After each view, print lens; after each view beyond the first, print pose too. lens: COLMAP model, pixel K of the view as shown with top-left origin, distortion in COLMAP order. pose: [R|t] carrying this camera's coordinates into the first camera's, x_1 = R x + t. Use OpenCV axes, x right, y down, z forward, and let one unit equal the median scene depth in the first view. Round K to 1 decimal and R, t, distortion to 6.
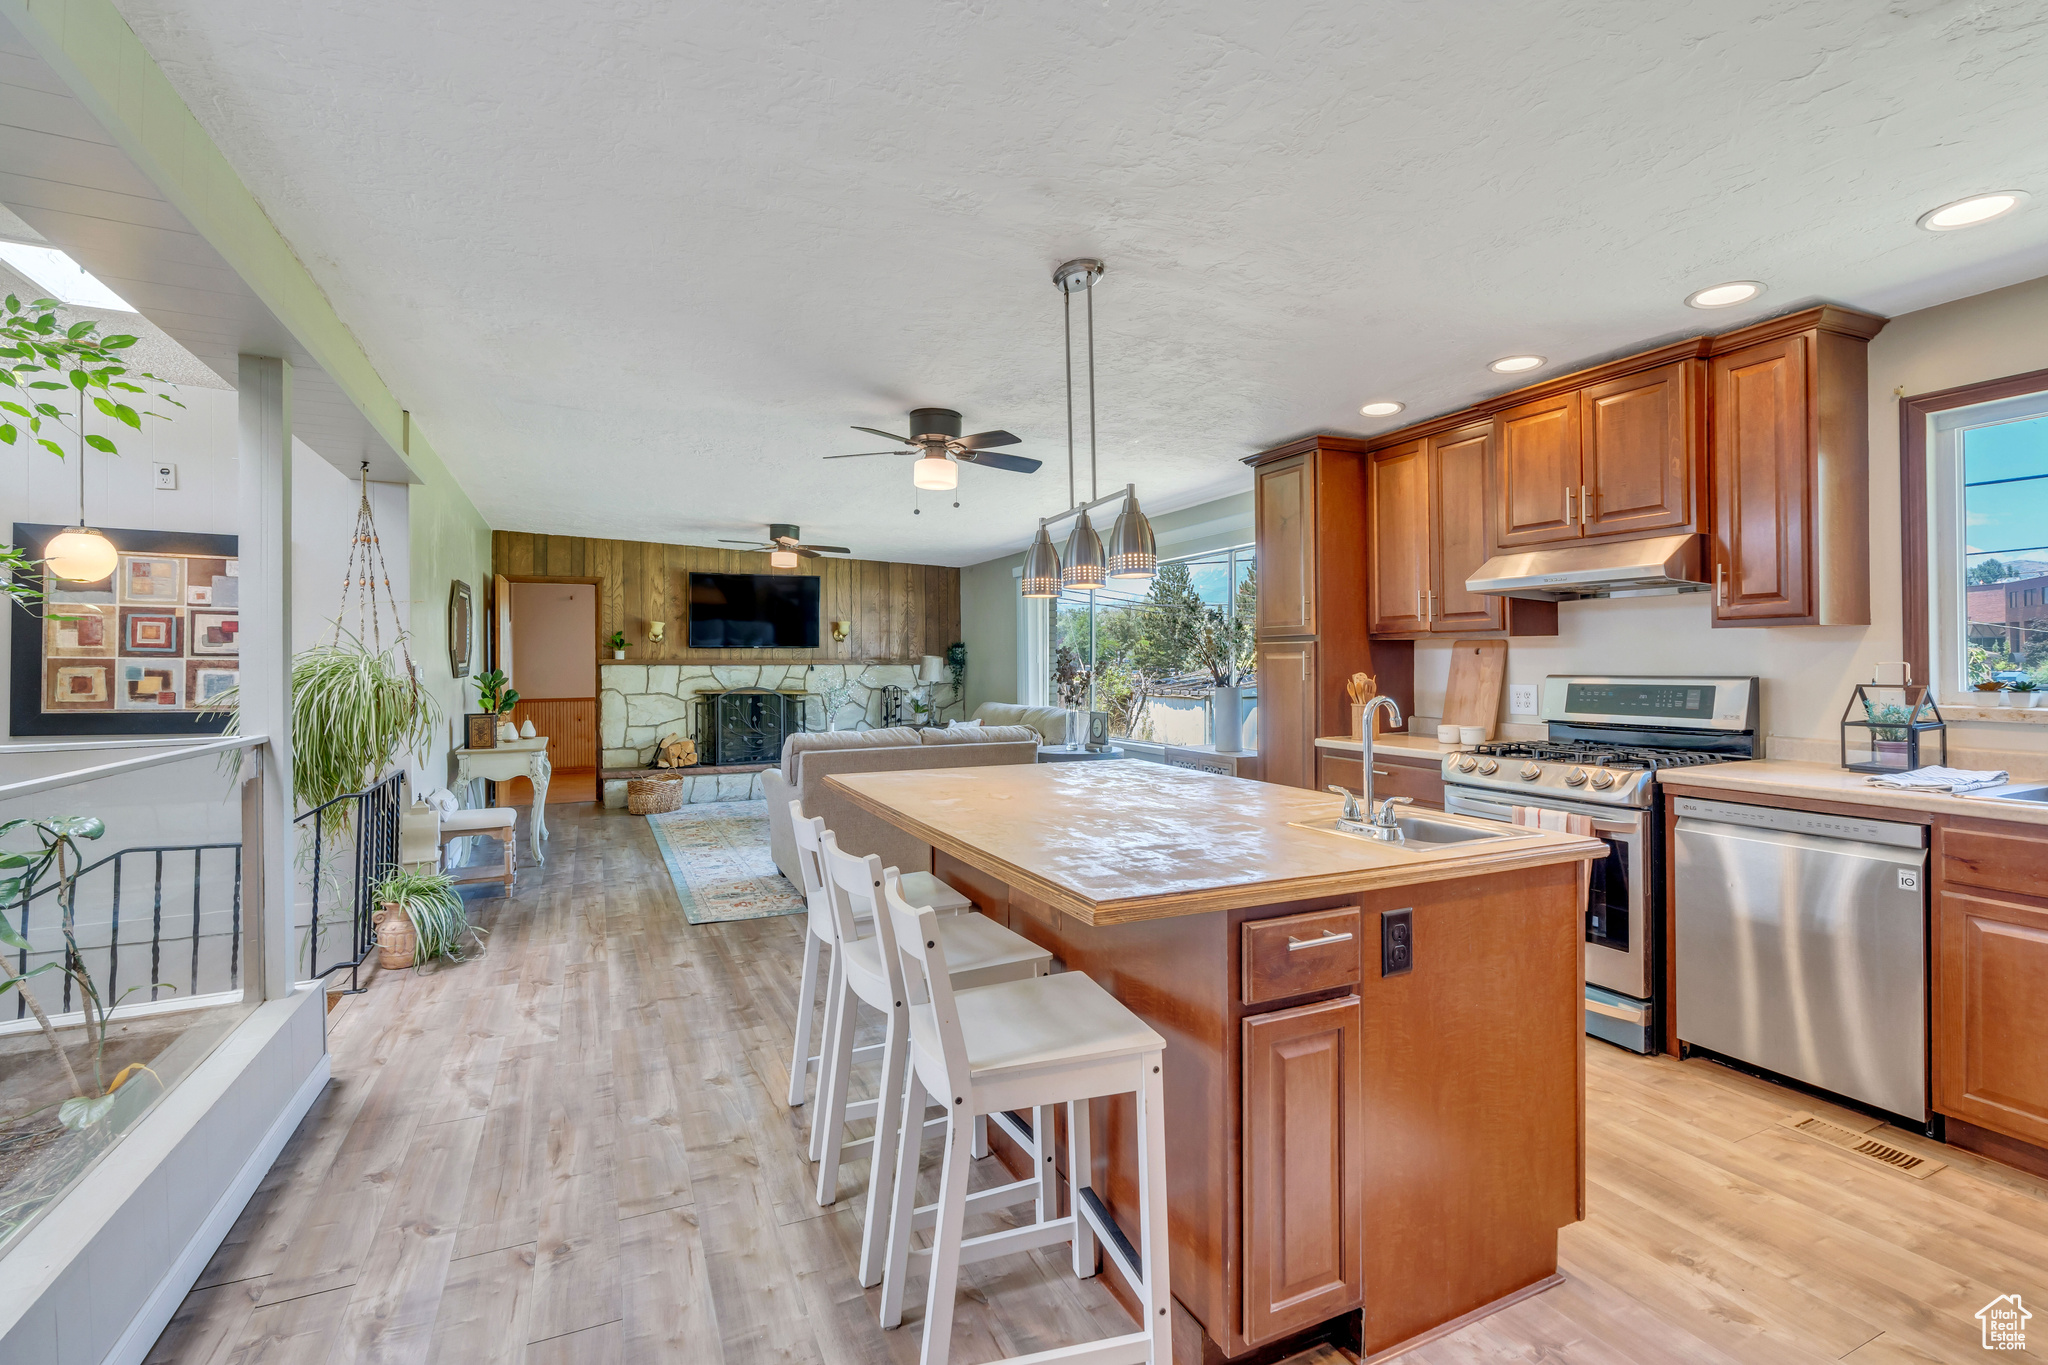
lens RADIAL K [[906.5, 0, 1004.6], [0, 906.5, 670.9], [0, 0, 1]] dist [-0.009376, 0.001211]
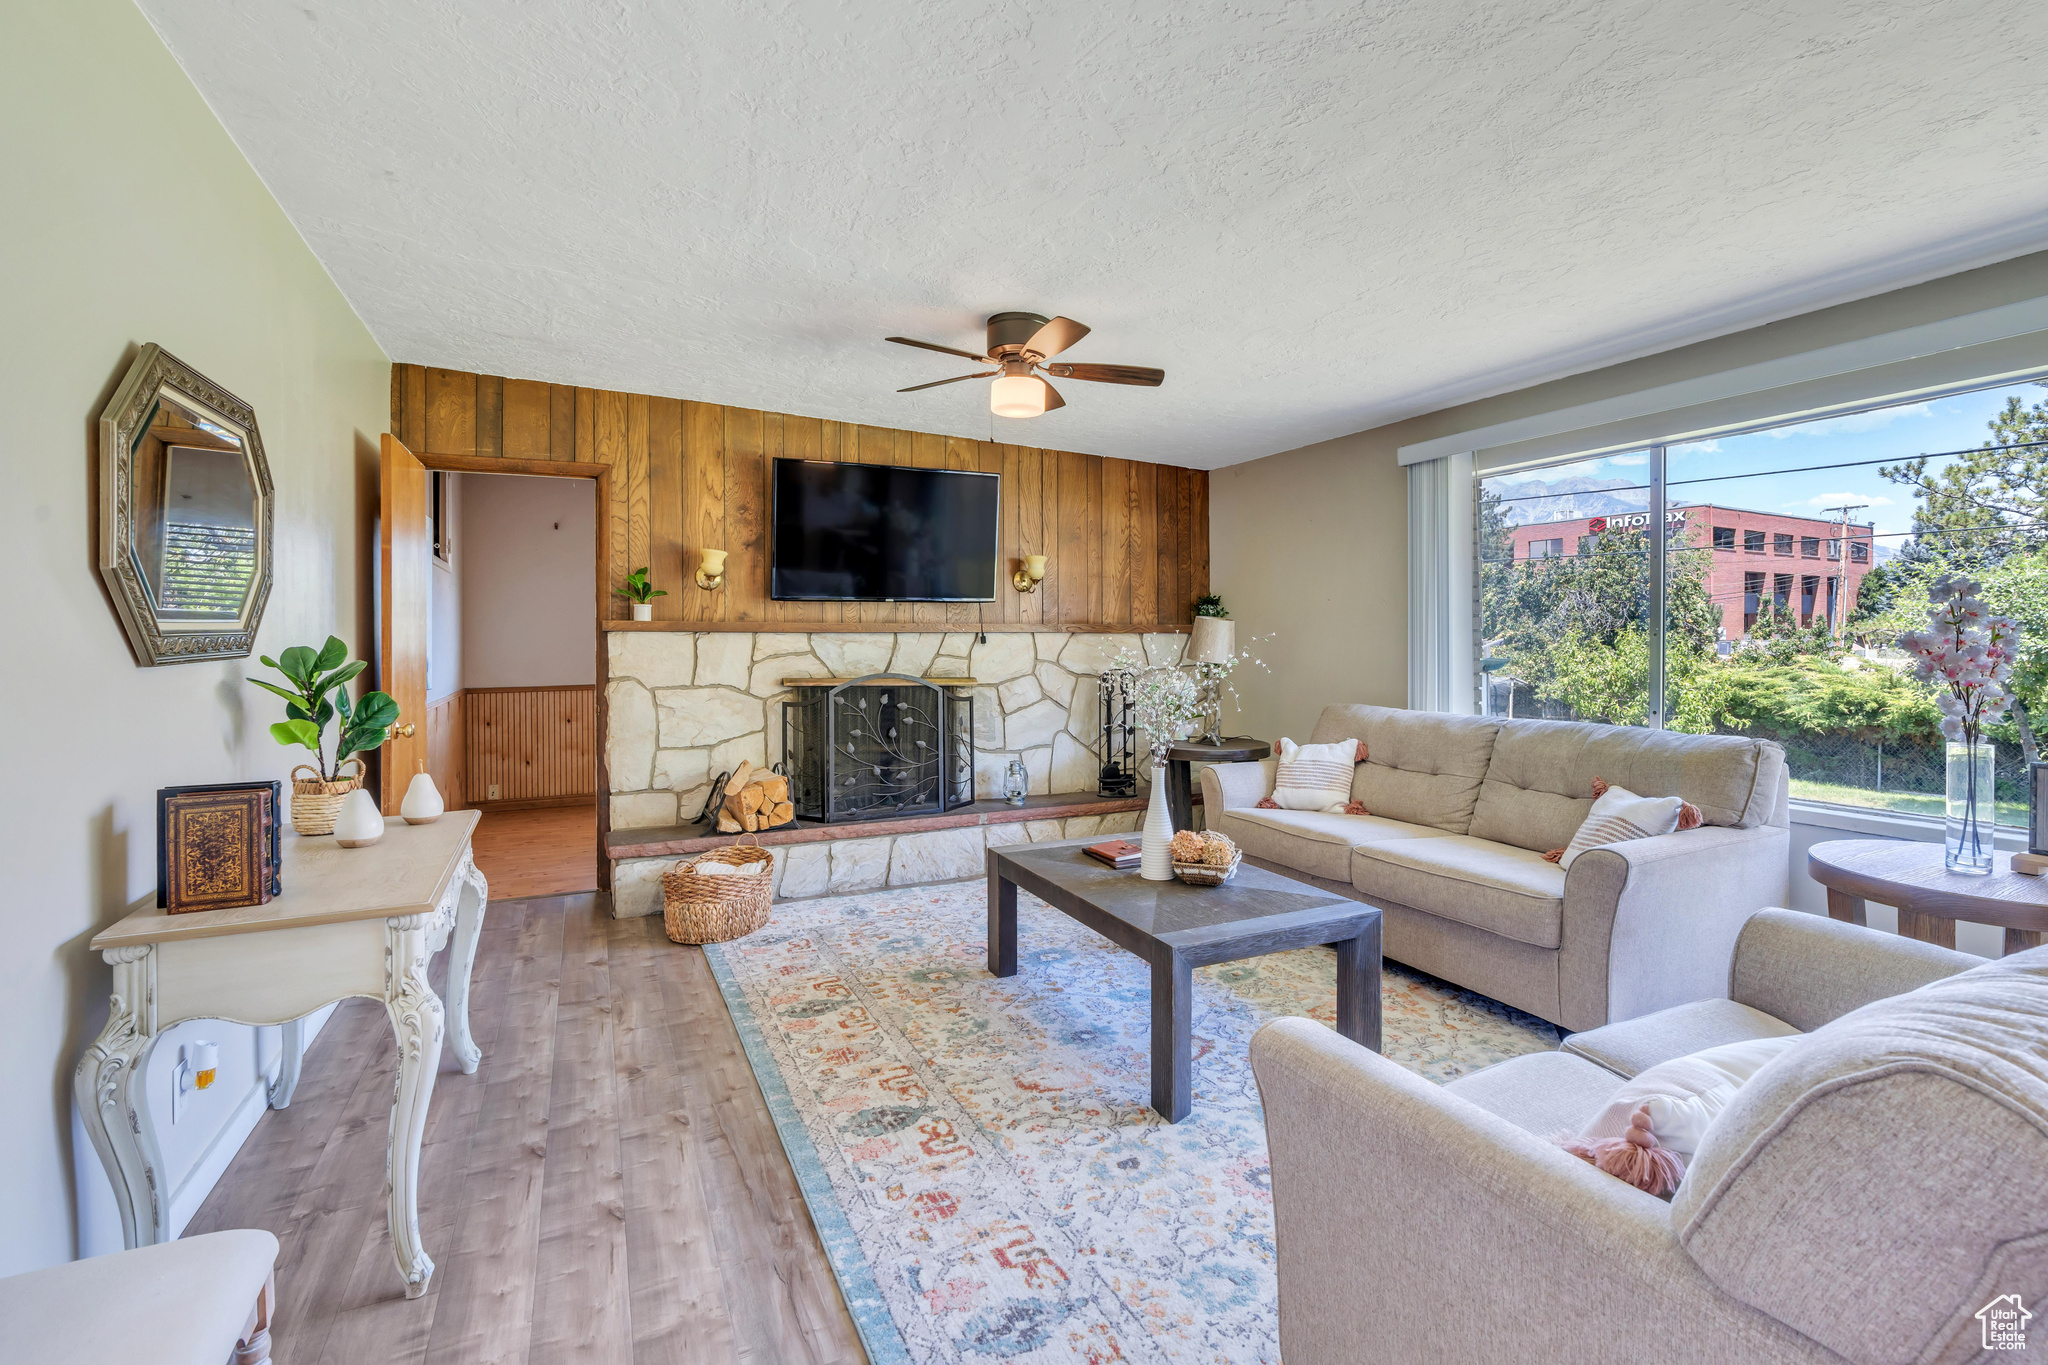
lens RADIAL K [[906.5, 0, 1001.8], [0, 906.5, 645.5], [0, 0, 1]] dist [-0.009376, 0.001211]
pose [[0.999997, 0.001724, 0.001898, -0.213590], [-0.001728, 0.999996, 0.002310, -0.000254], [-0.001894, -0.002313, 0.999996, 0.465287]]
